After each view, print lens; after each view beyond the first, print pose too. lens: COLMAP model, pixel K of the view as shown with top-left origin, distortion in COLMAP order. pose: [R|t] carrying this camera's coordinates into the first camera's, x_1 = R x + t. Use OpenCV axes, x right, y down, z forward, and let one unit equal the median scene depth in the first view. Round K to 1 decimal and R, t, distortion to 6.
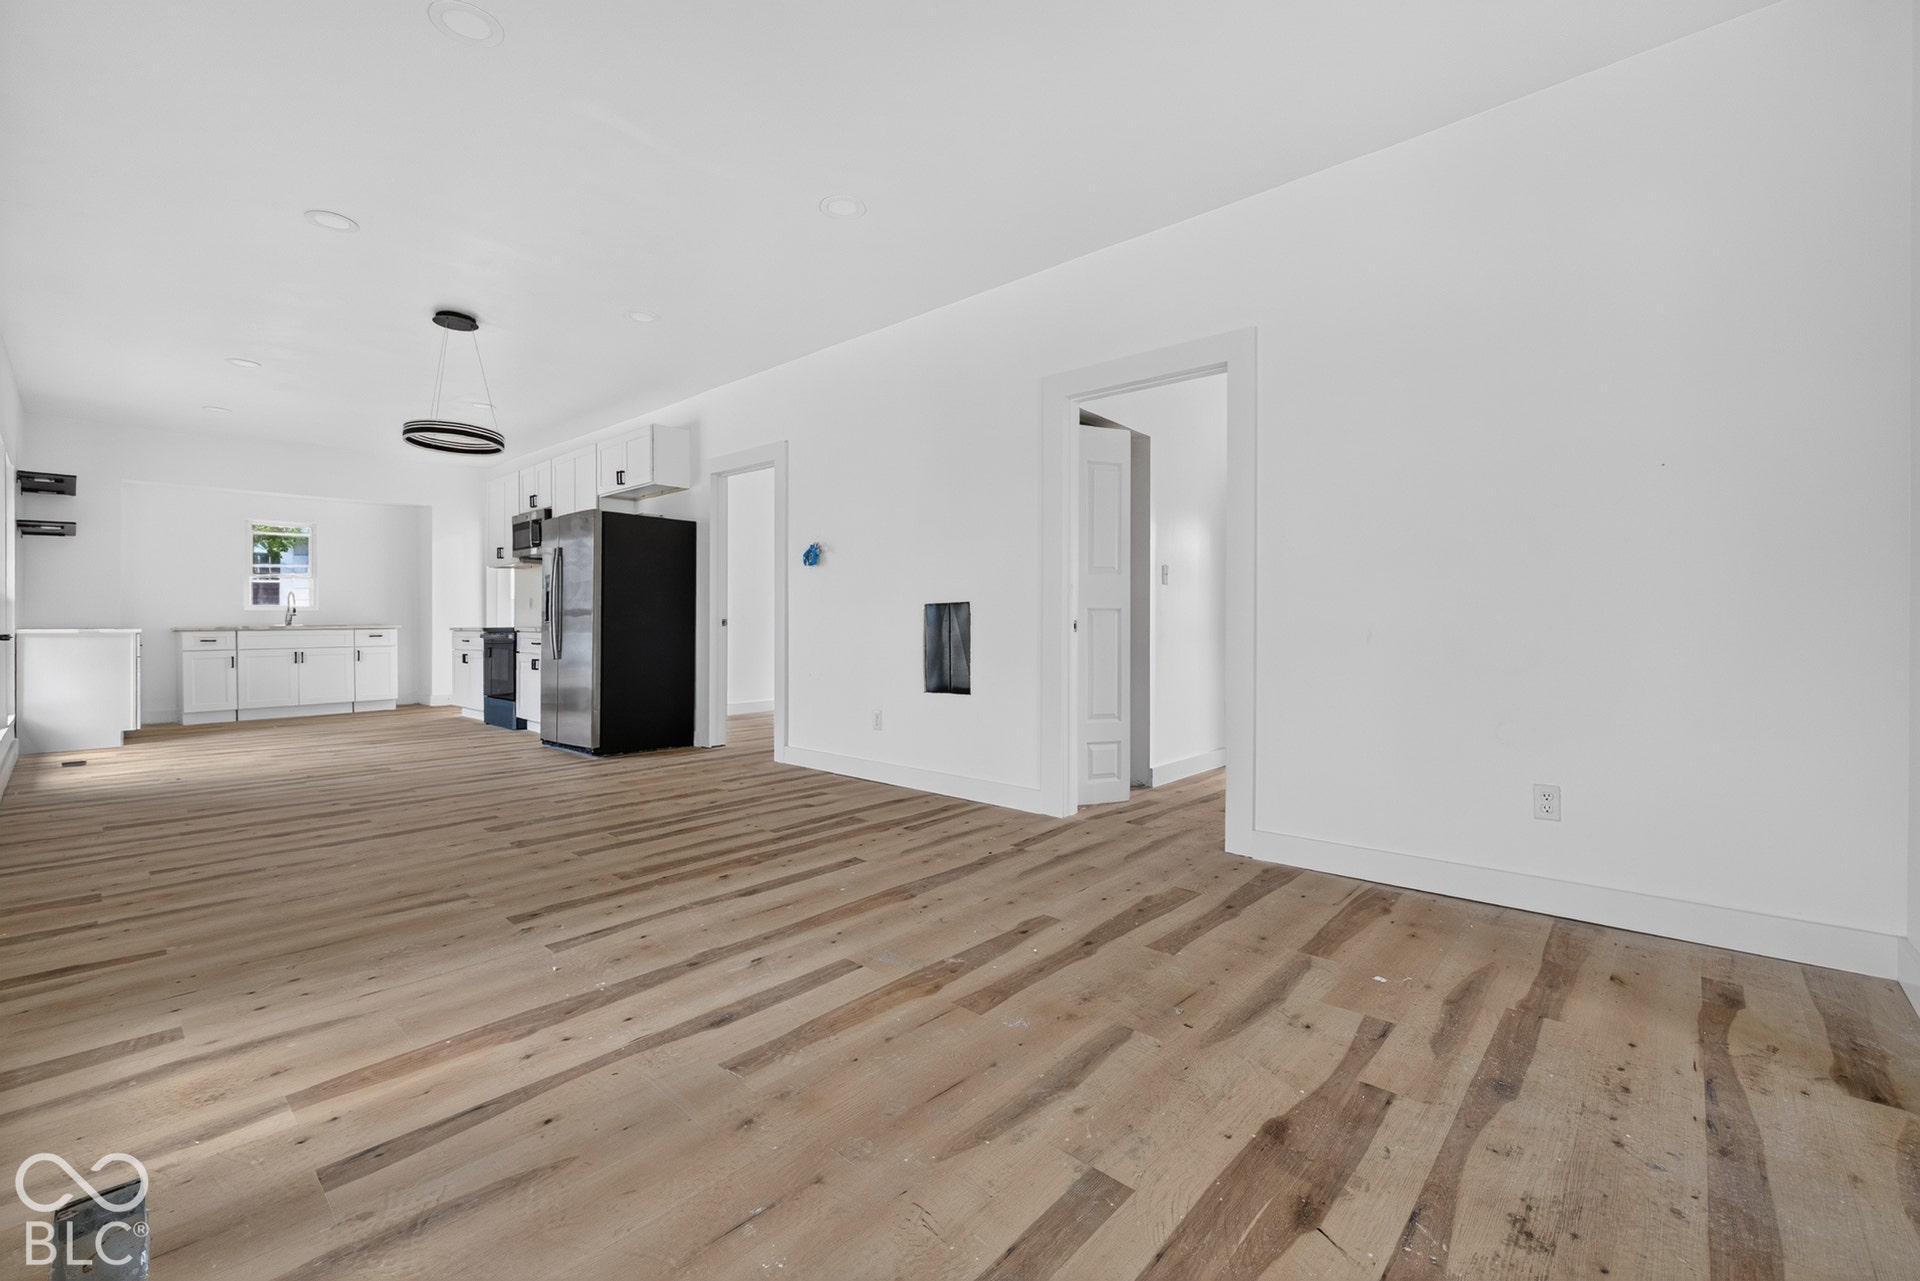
lens RADIAL K [[801.0, 0, 946.5], [0, 801.0, 623.4], [0, 0, 1]] dist [0.008114, -0.003203]
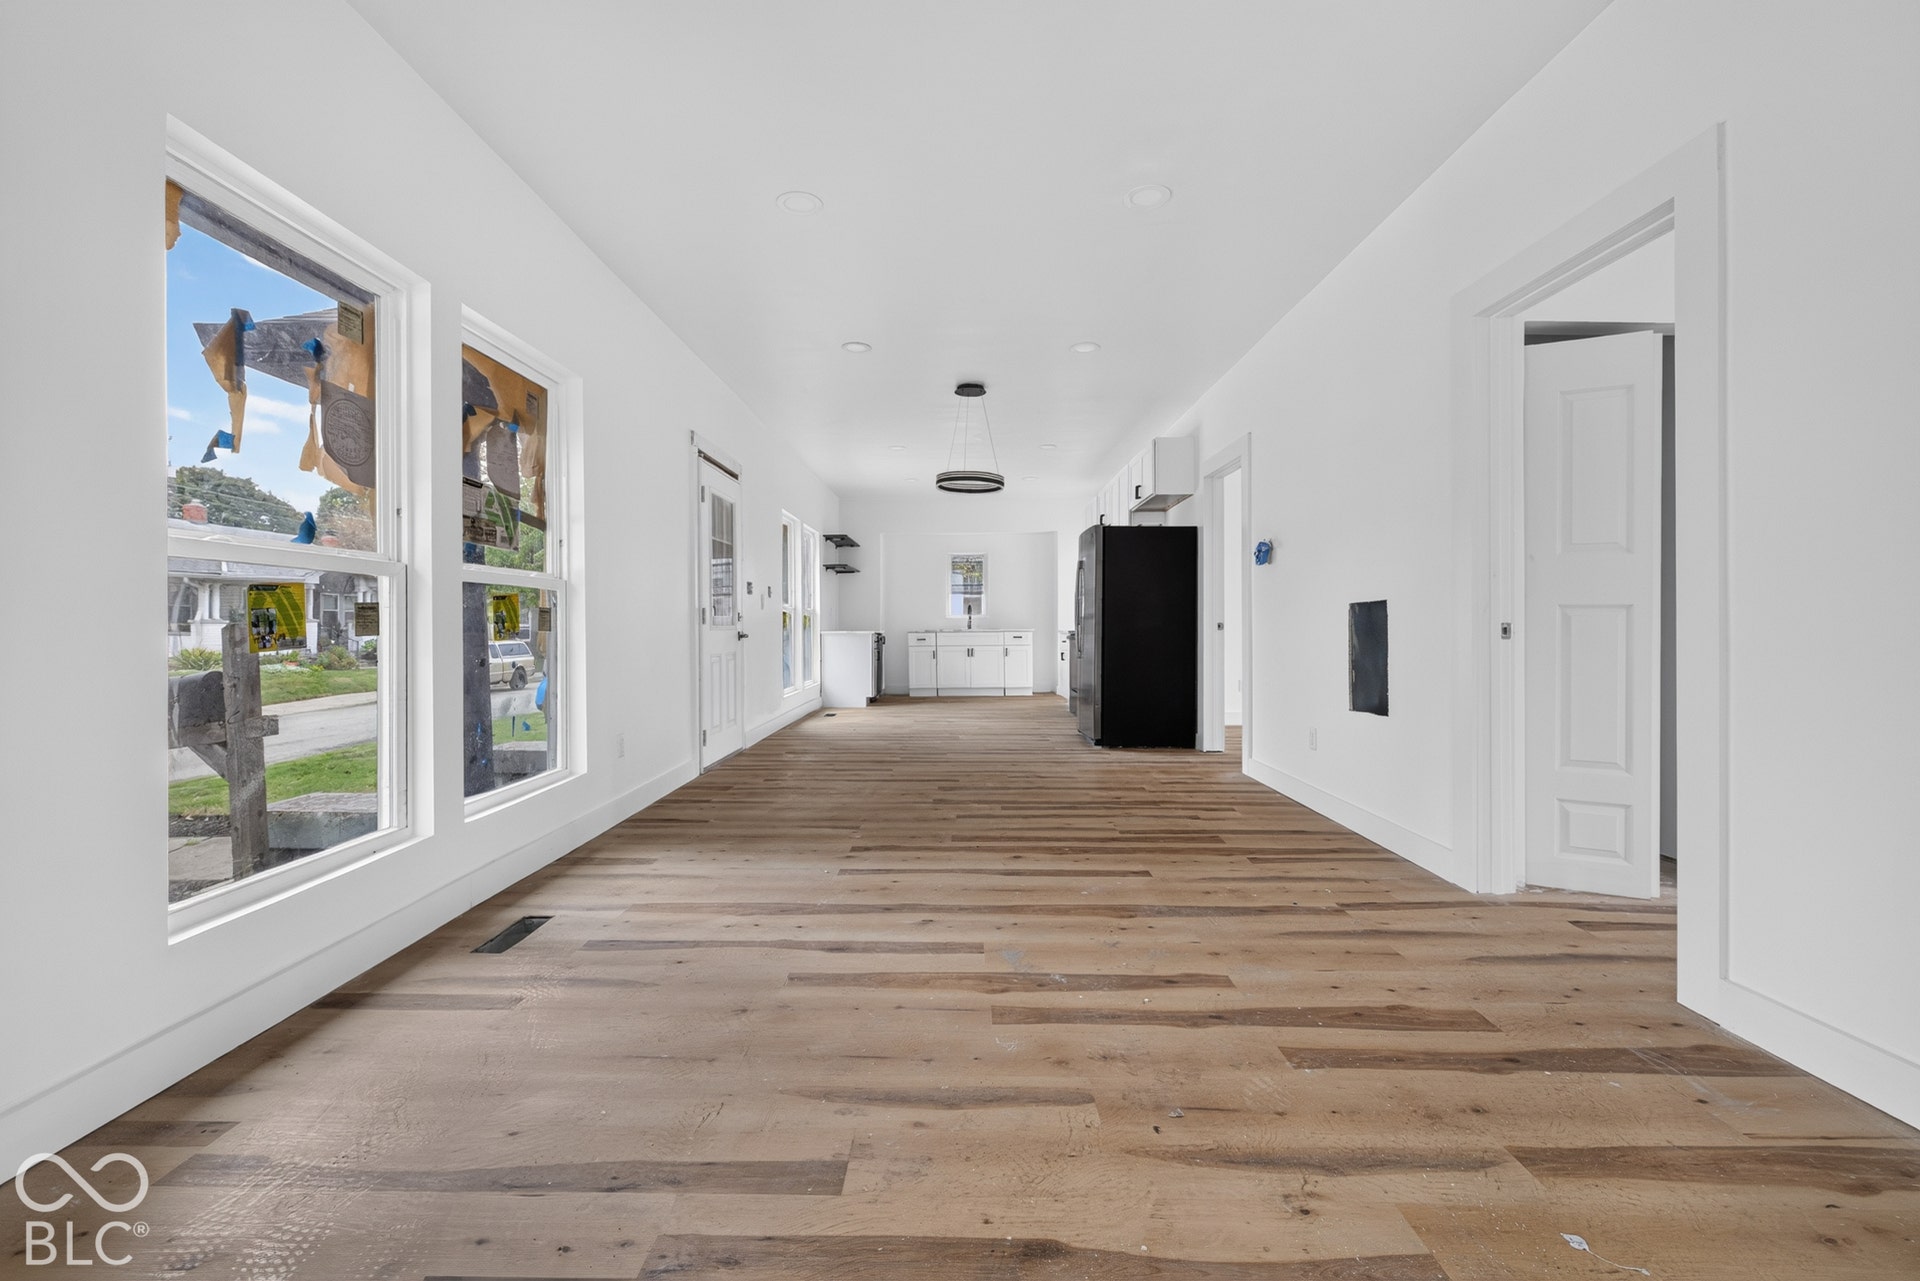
lens RADIAL K [[801.0, 0, 951.2], [0, 801.0, 635.1], [0, 0, 1]] dist [0.008114, -0.003203]
pose [[0.660766, 0.006138, -0.750567, 0.374634], [0.002094, 0.999948, 0.010020, -0.001587], [0.750589, -0.008192, 0.660719, 0.154850]]
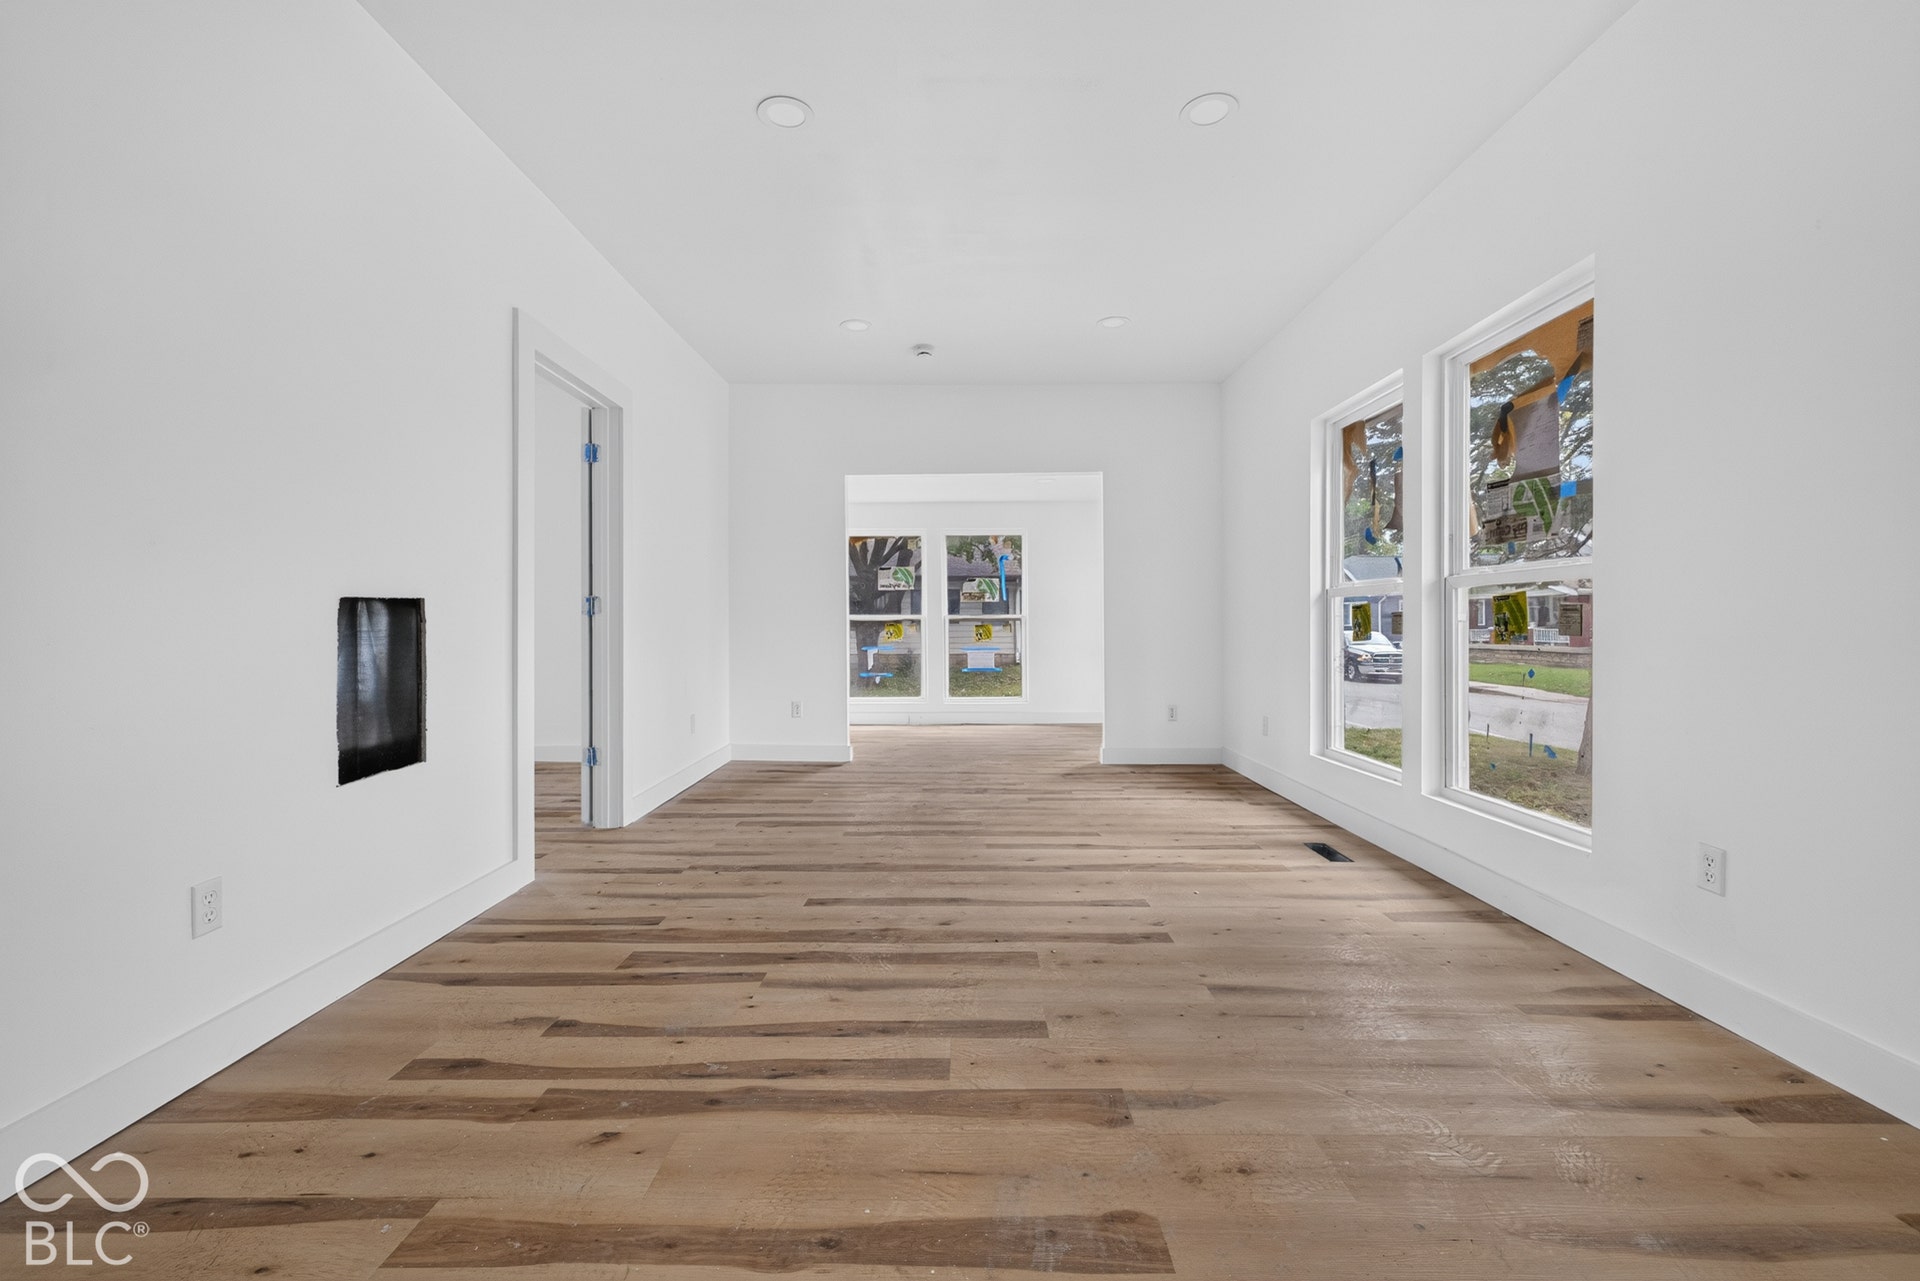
lens RADIAL K [[801.0, 0, 957.5], [0, 801.0, 625.5], [0, 0, 1]] dist [0.008114, -0.003203]
pose [[-0.669291, -0.001033, 0.743000, -0.689700], [0.007934, 0.999932, 0.008536, -0.015895], [-0.742958, 0.011608, -0.669237, 1.175211]]
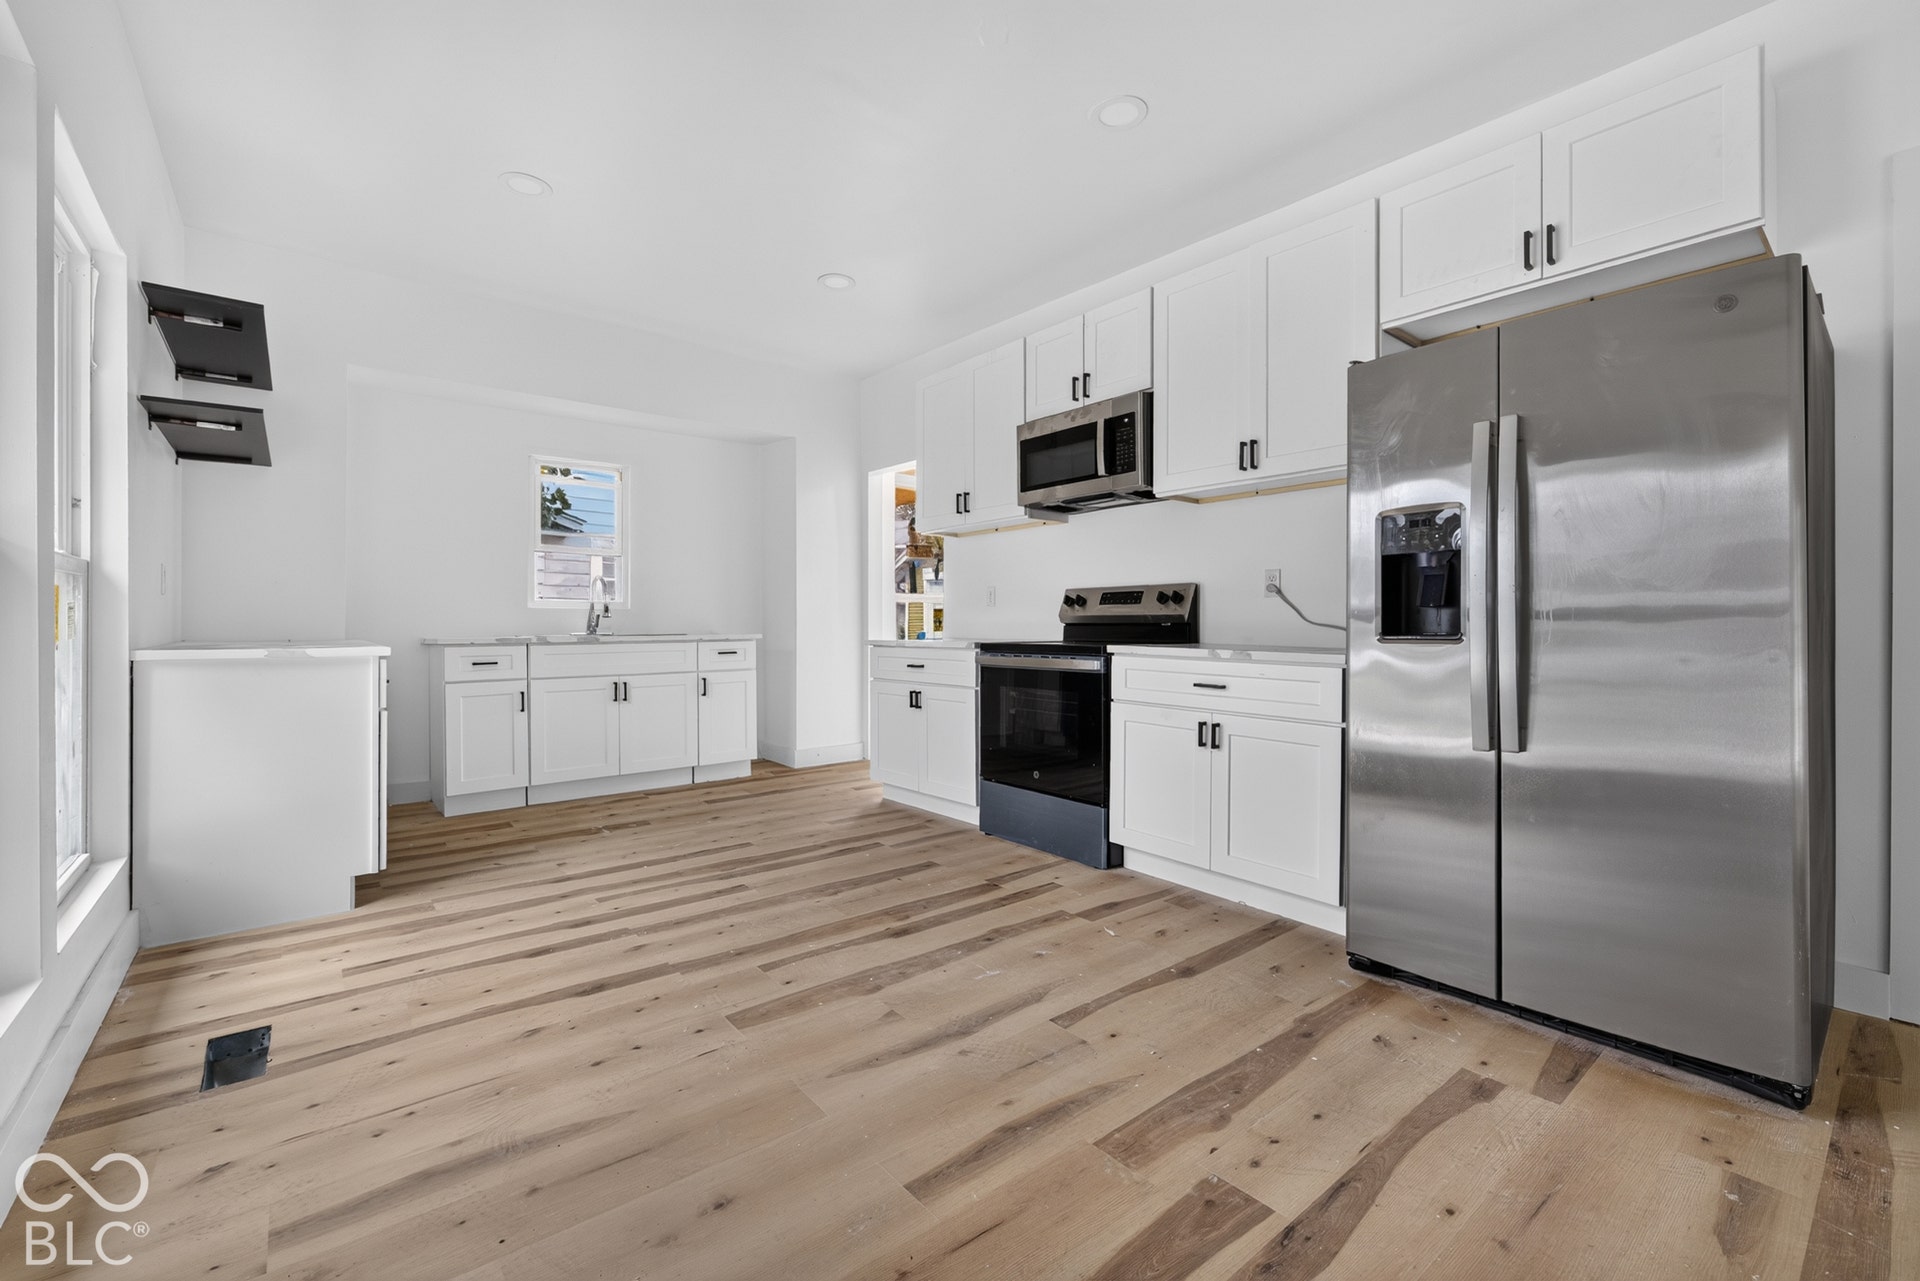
lens RADIAL K [[801.0, 0, 955.0], [0, 801.0, 623.9], [0, 0, 1]] dist [0.008114, -0.003203]
pose [[0.990004, 0.002608, -0.141014, -0.960616], [-0.002684, 0.999996, -0.000355, -0.011499], [0.141012, 0.000730, 0.990008, 0.922075]]
